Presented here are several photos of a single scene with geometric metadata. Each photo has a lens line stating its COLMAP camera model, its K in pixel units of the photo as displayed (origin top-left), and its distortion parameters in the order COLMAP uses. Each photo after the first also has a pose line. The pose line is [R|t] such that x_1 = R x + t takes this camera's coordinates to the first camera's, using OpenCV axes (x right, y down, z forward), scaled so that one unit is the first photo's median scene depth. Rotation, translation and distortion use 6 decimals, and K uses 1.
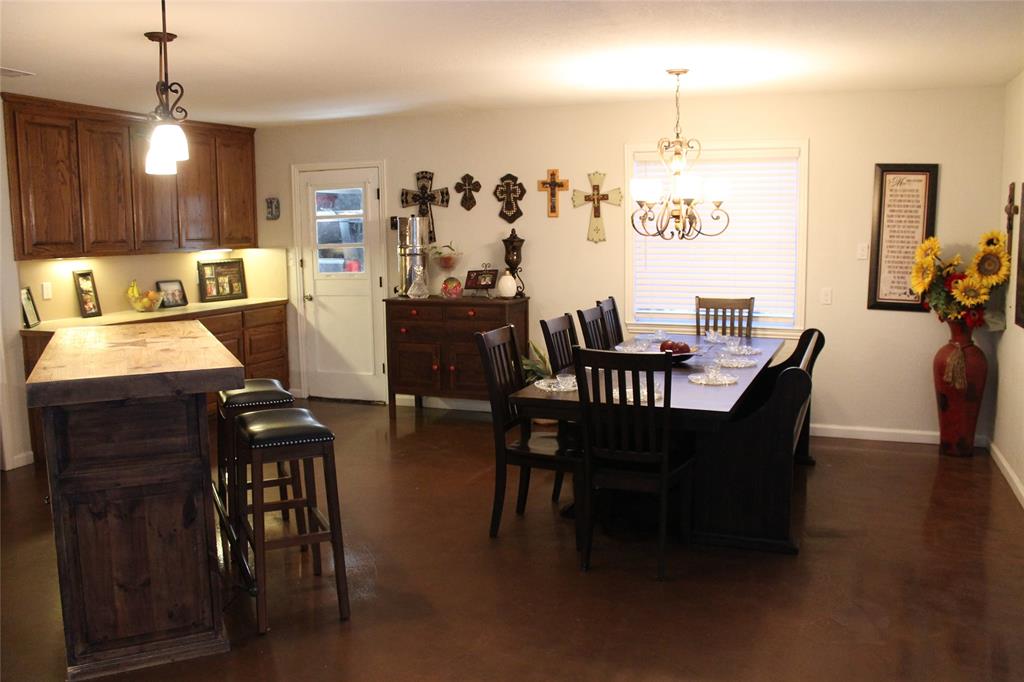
lens RADIAL K [[857.3, 0, 521.9], [0, 857.3, 337.5], [0, 0, 1]] dist [-0.176222, 0.159188]
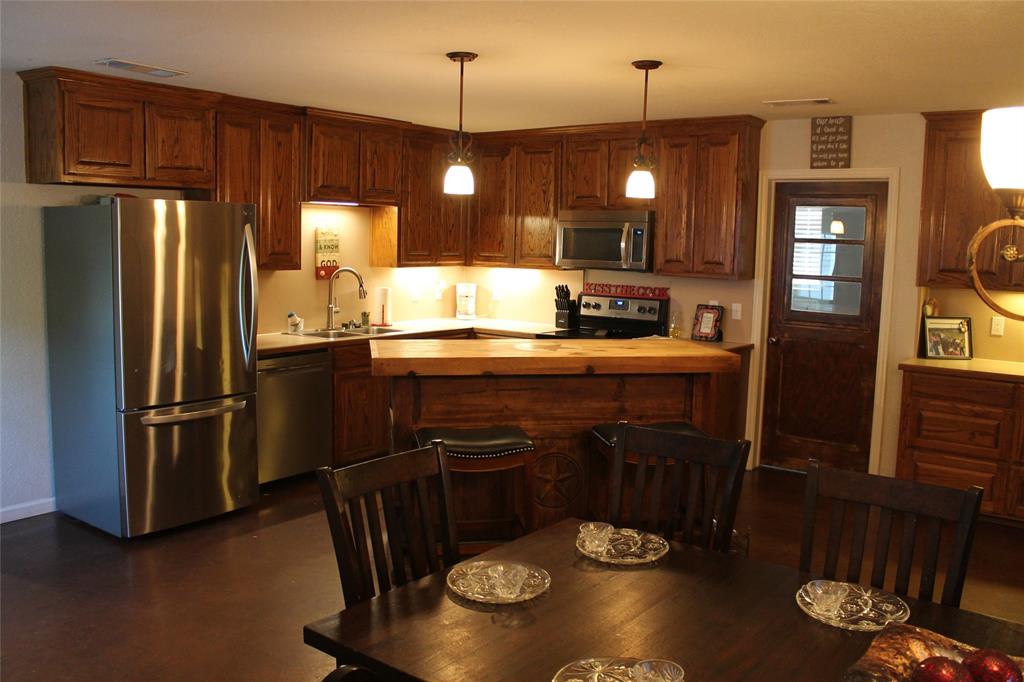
lens RADIAL K [[857.3, 0, 521.9], [0, 857.3, 337.5], [0, 0, 1]] dist [-0.176222, 0.159188]
pose [[-0.261199, 0.115638, -0.958333, 0.355188], [-0.141551, 0.977477, 0.156529, -0.098008], [0.954850, 0.176538, -0.238947, 0.645562]]
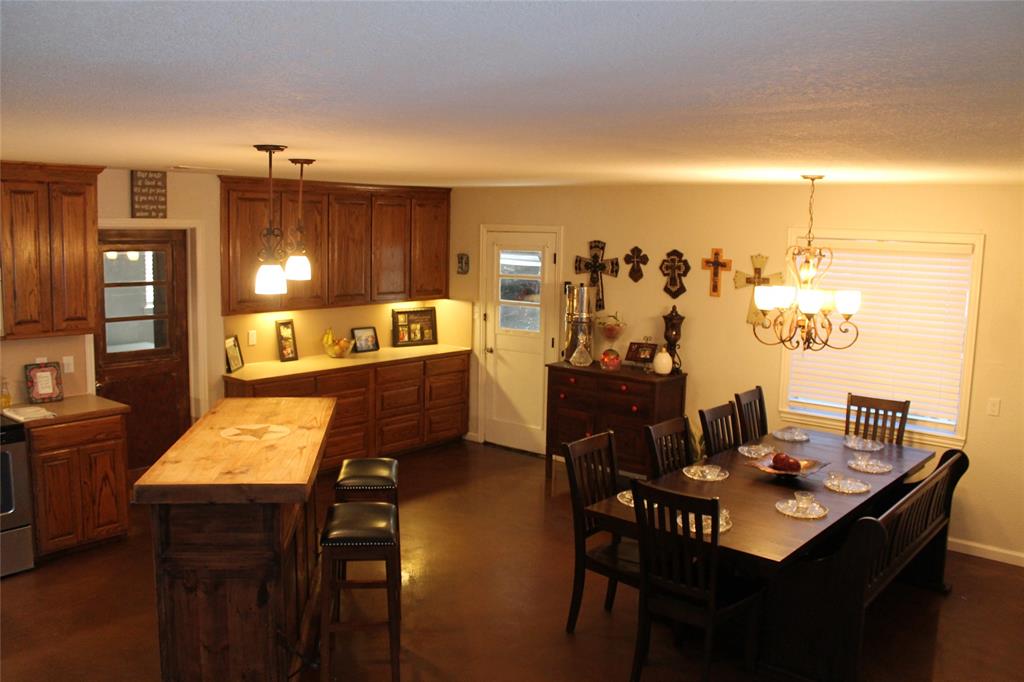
lens RADIAL K [[857.3, 0, 521.9], [0, 857.3, 337.5], [0, 0, 1]] dist [-0.176222, 0.159188]
pose [[0.949823, 0.072154, -0.304351, 0.126361], [-0.072232, 0.997327, 0.011020, -0.086632], [0.304333, 0.011517, 0.952496, -0.011247]]
